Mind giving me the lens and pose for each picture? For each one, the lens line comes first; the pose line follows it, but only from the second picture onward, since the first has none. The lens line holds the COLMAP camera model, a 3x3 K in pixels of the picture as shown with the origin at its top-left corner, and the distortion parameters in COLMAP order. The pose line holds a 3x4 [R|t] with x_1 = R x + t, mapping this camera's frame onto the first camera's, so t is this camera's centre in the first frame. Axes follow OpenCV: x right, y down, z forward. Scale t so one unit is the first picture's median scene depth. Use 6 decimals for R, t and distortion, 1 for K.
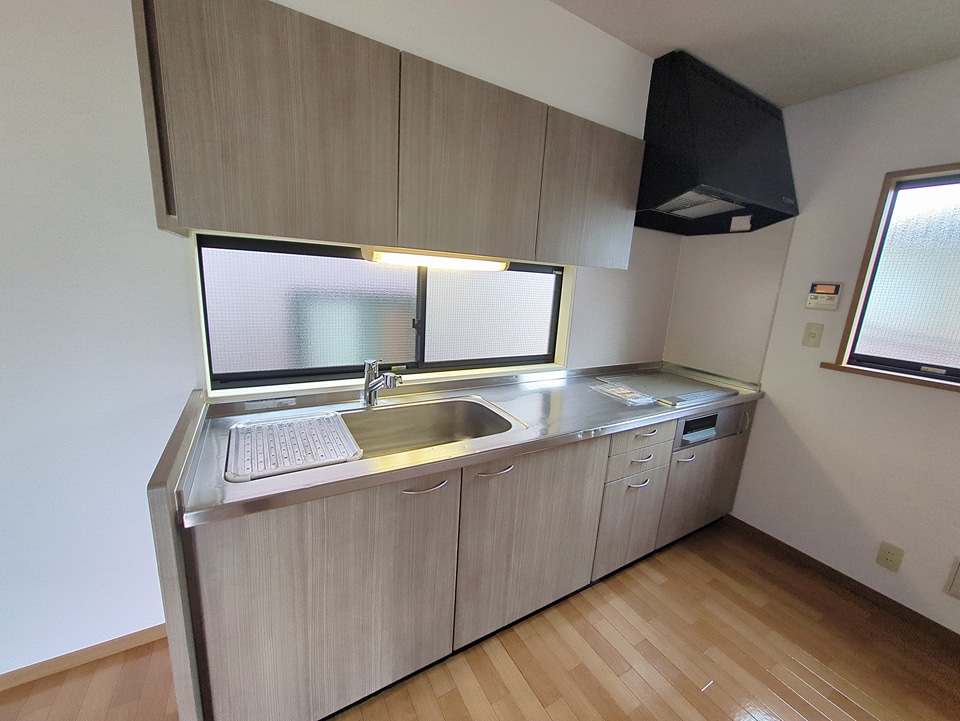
lens RADIAL K [[378.9, 0, 482.7], [0, 378.9, 359.5], [0, 0, 1]] dist [-0.001651, 0.000011]
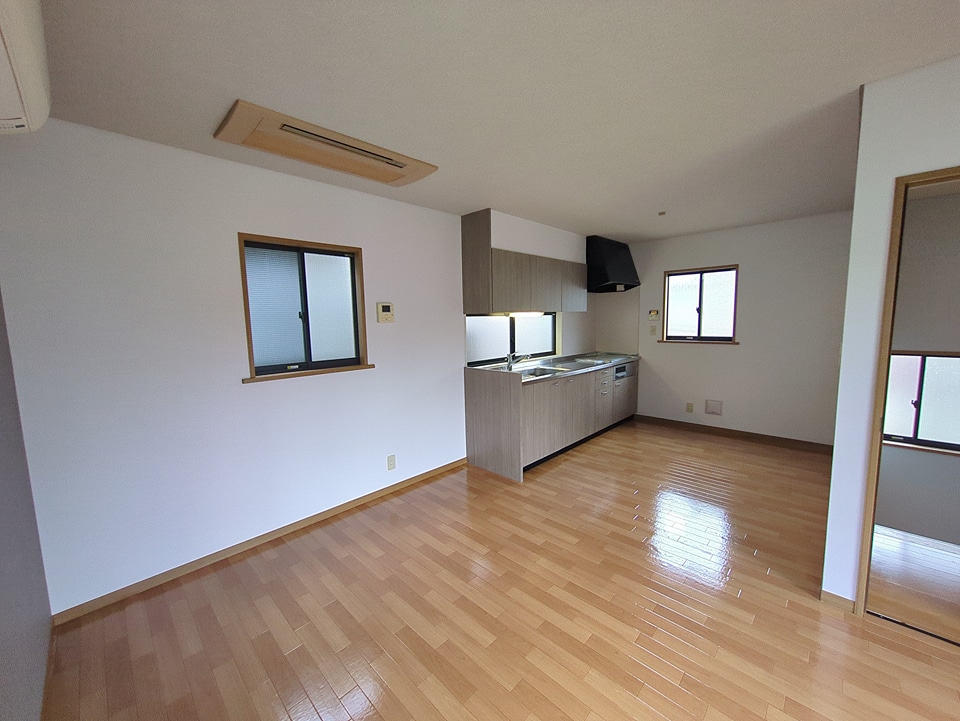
lens RADIAL K [[378.9, 0, 482.7], [0, 378.9, 359.5], [0, 0, 1]] dist [-0.001651, 0.000011]
pose [[0.961416, -0.107966, 0.253029, -0.934981], [0.131806, 0.988107, -0.079195, 0.185869], [-0.241469, 0.109490, 0.964212, -1.209874]]
